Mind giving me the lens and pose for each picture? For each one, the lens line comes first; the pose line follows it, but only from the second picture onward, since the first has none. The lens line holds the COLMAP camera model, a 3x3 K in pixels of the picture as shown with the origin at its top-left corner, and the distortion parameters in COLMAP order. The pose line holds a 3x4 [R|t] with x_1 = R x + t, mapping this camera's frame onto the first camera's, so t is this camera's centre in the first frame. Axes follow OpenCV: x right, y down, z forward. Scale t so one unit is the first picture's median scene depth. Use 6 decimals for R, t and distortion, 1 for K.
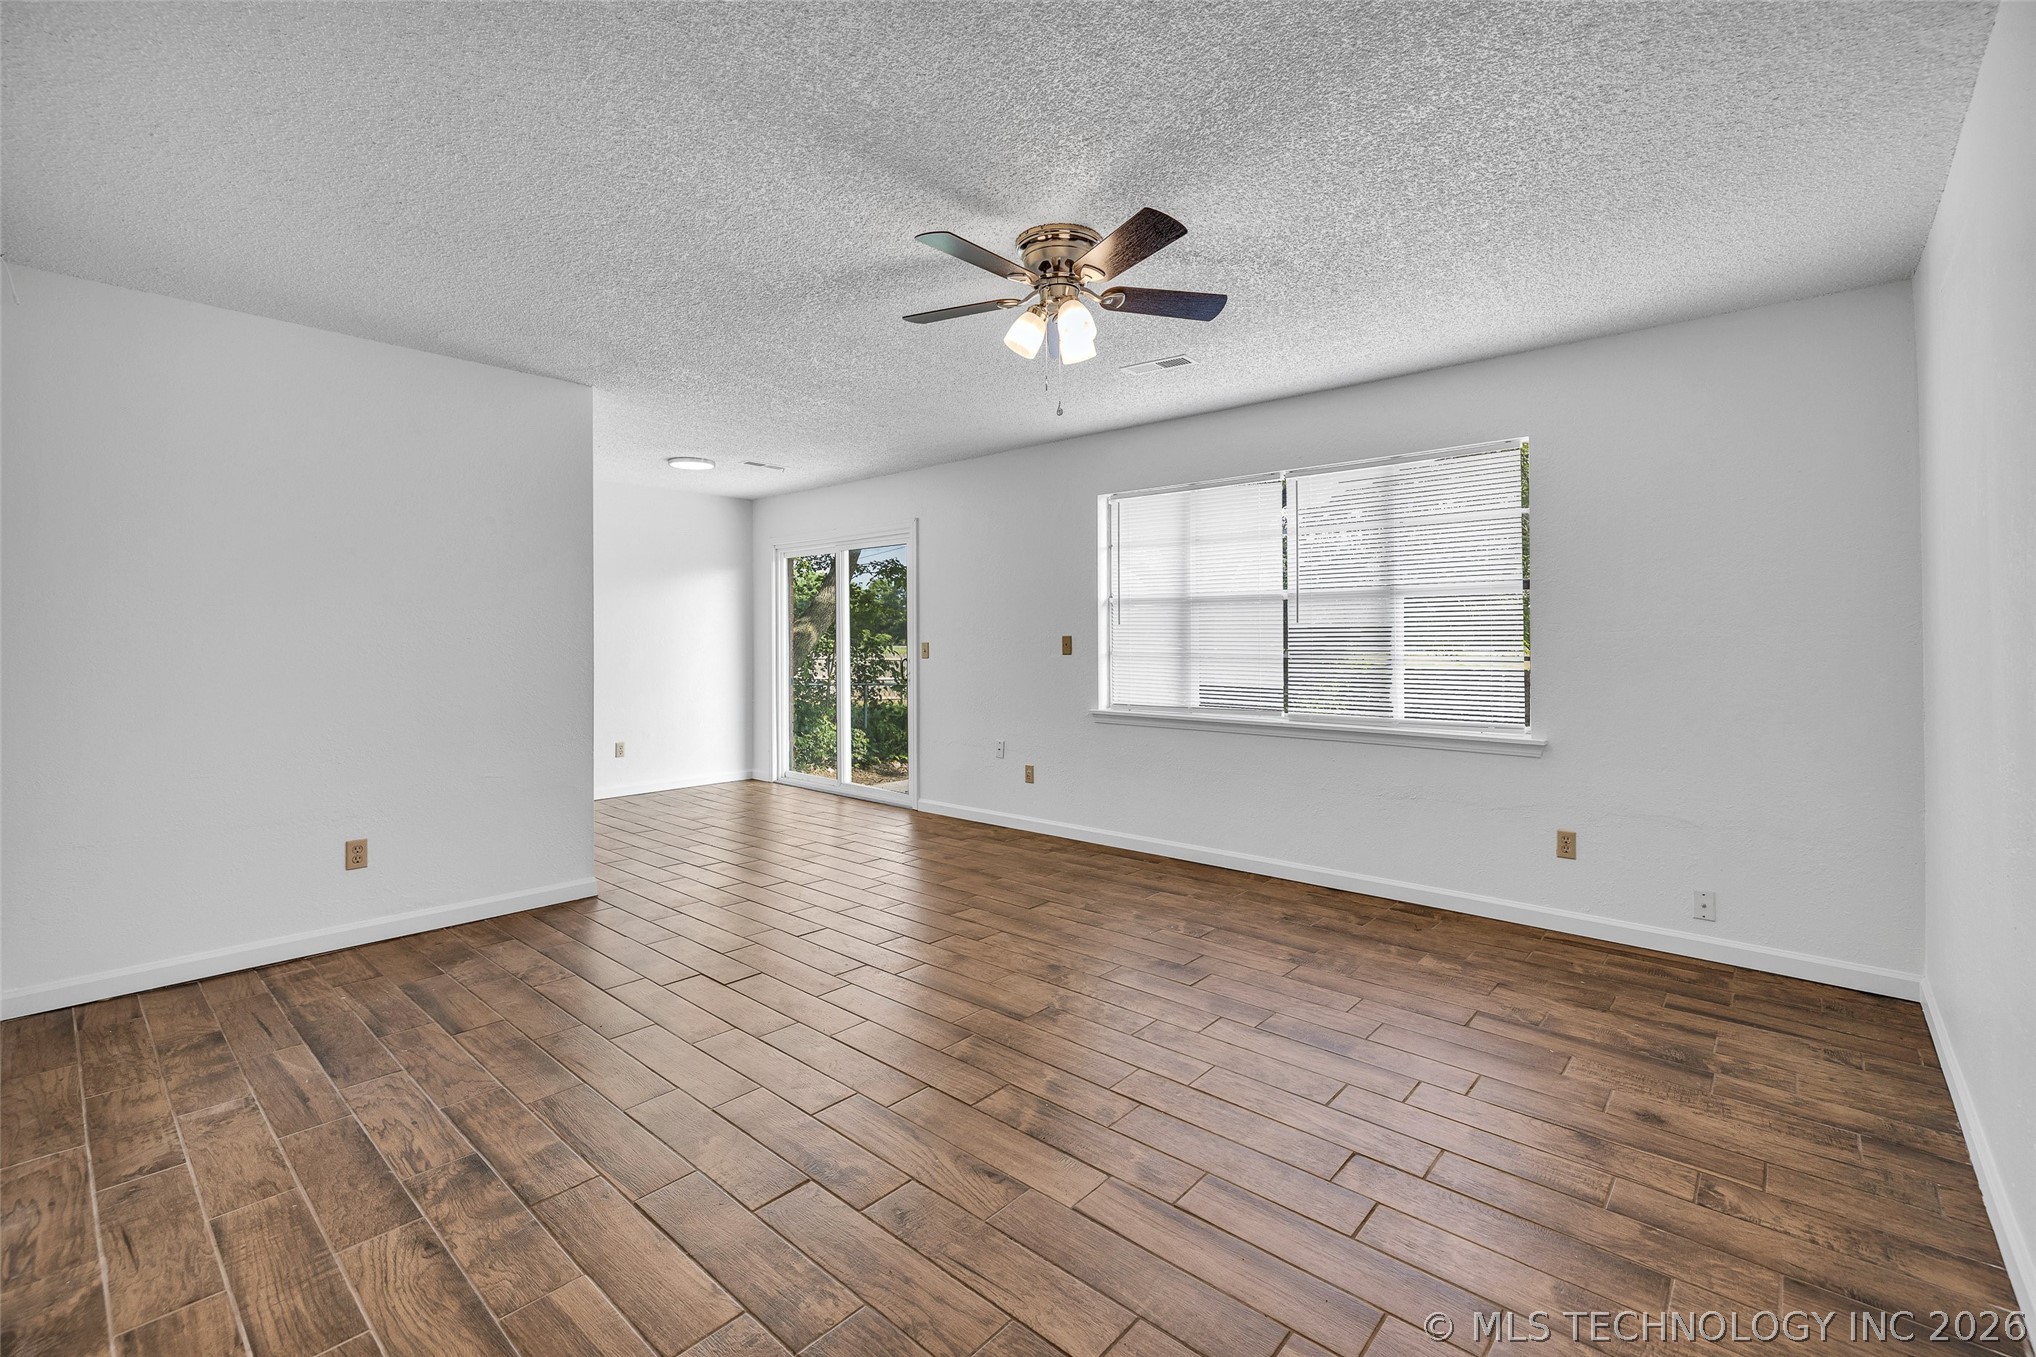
lens RADIAL K [[869.7, 0, 1023.8], [0, 869.7, 665.4], [0, 0, 1]] dist [-0.001518, 0.000136]
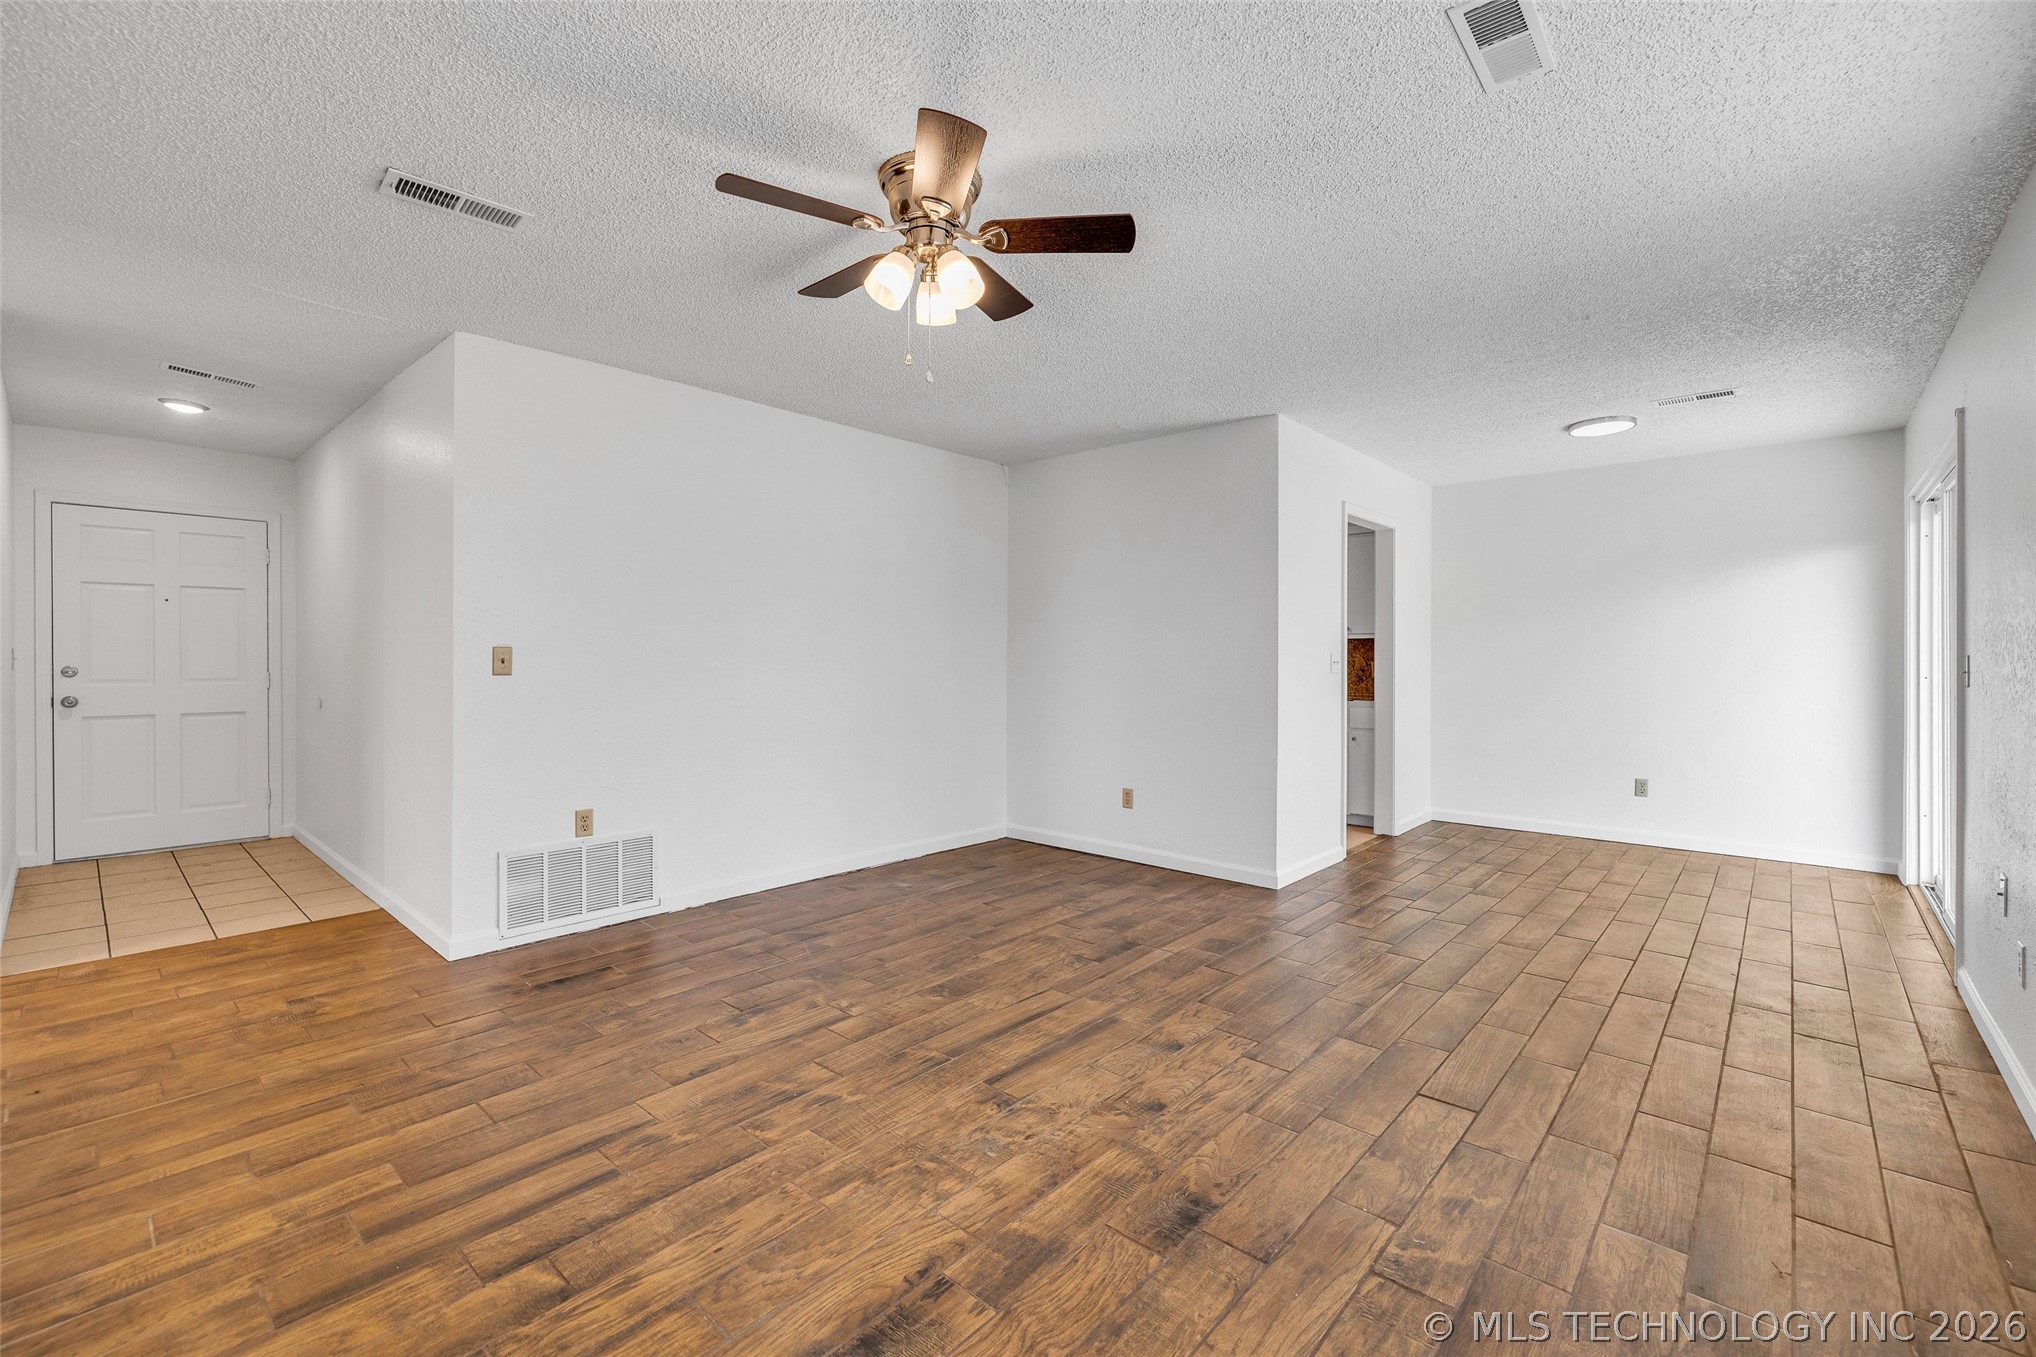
lens RADIAL K [[869.7, 0, 1020.4], [0, 869.7, 663.8], [0, 0, 1]] dist [-0.001518, 0.000136]
pose [[-0.007883, 0.007310, -0.999942, 0.756019], [-0.031241, 0.999483, 0.007553, -0.011425], [0.999481, 0.031299, -0.007651, 0.913851]]
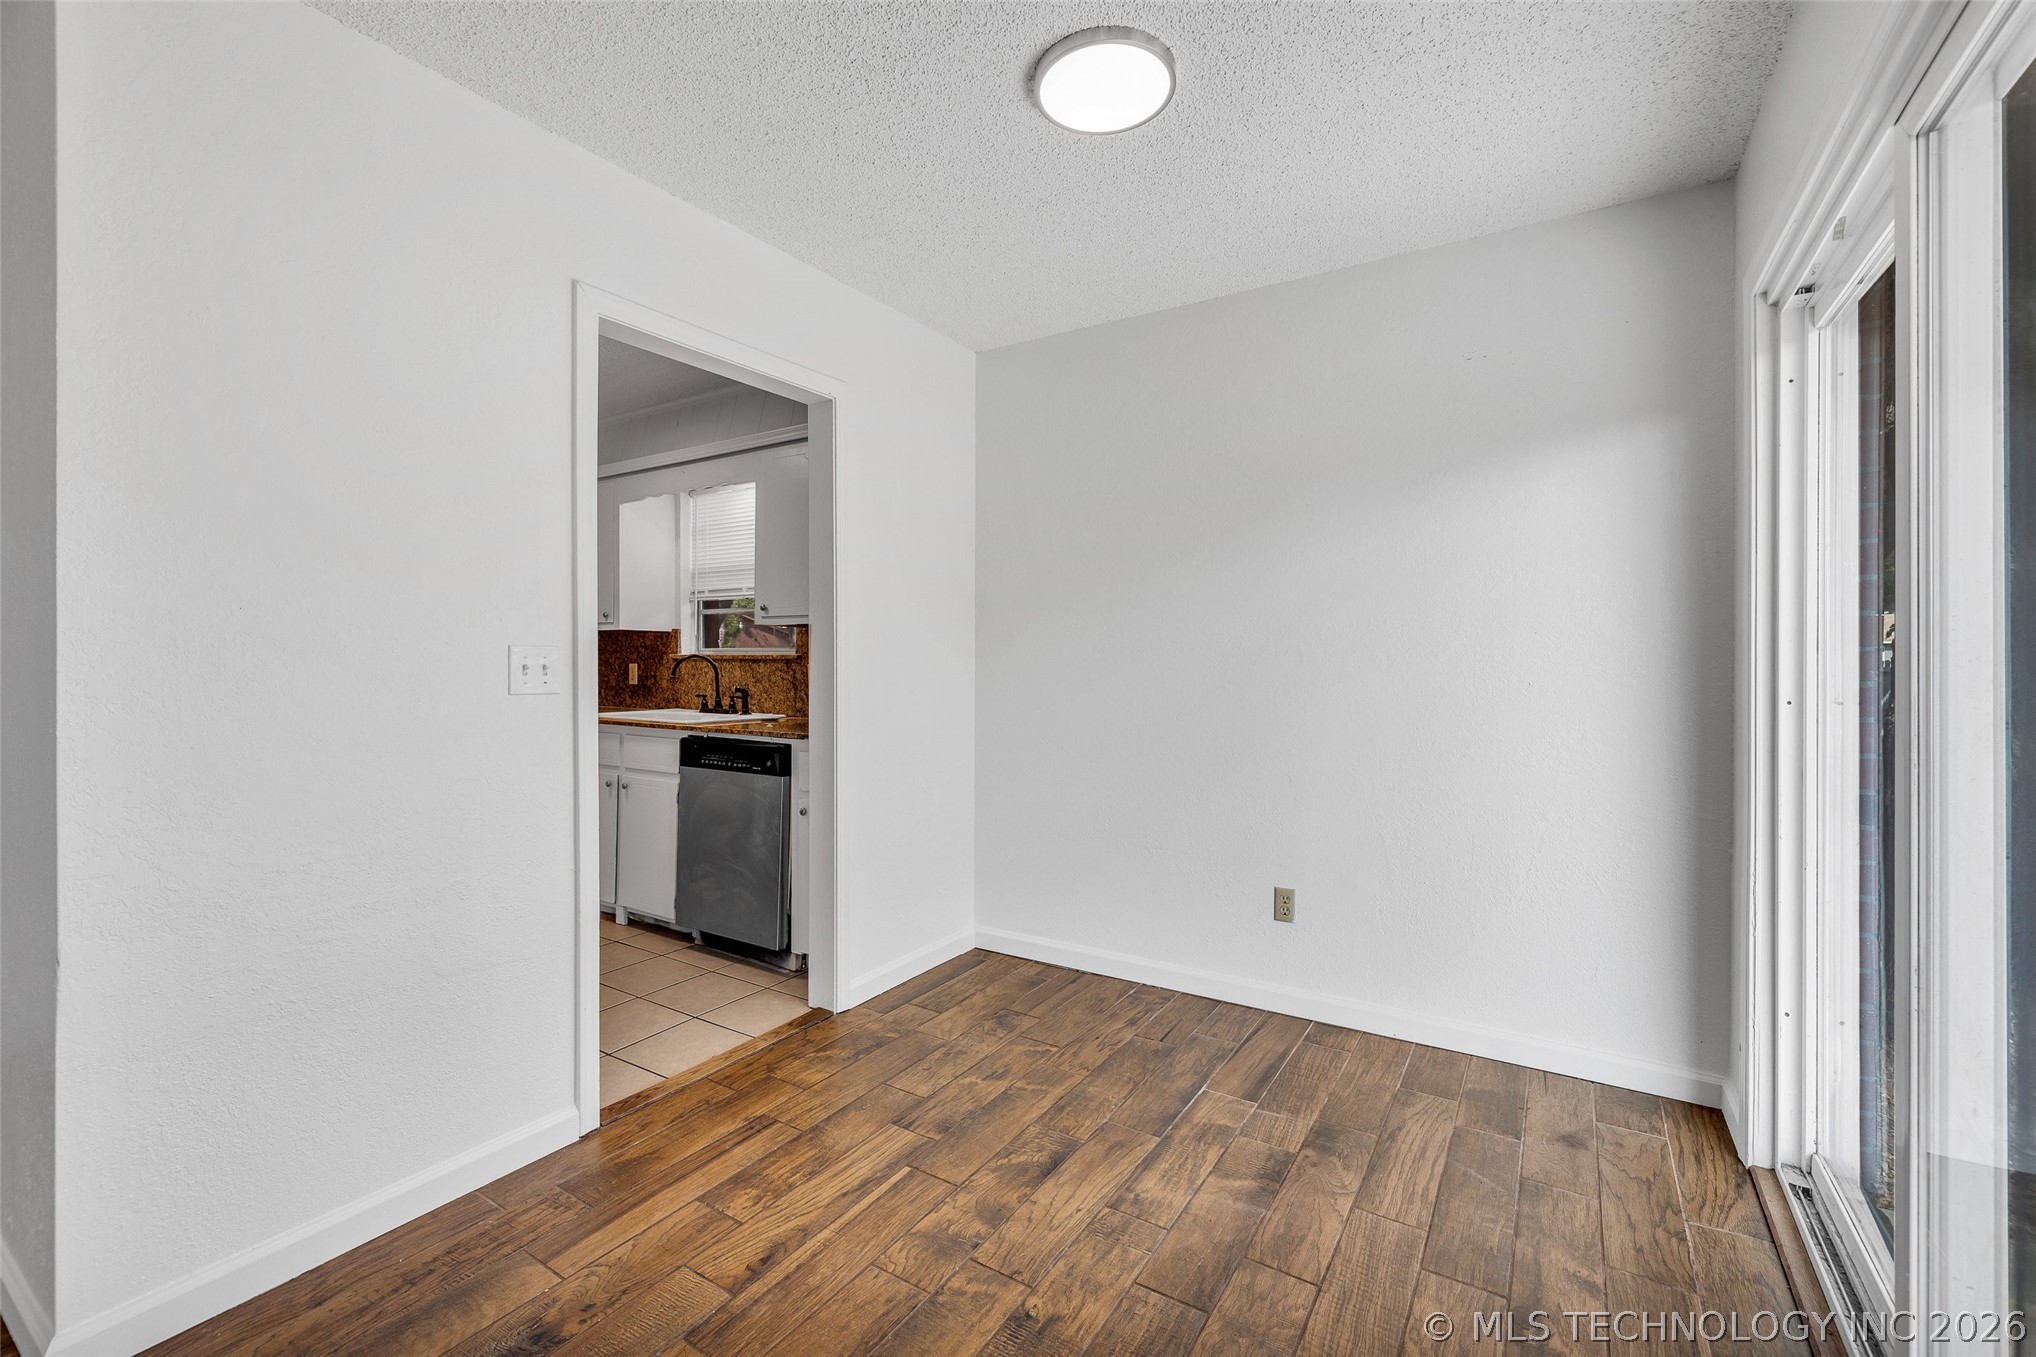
lens RADIAL K [[869.7, 0, 1026.1], [0, 869.7, 669.9], [0, 0, 1]] dist [-0.001518, 0.000136]
pose [[0.157530, 0.011184, -0.987451, -0.137145], [-0.031564, 0.999482, 0.006284, -0.033336], [0.987010, 0.030178, 0.157801, 1.734287]]
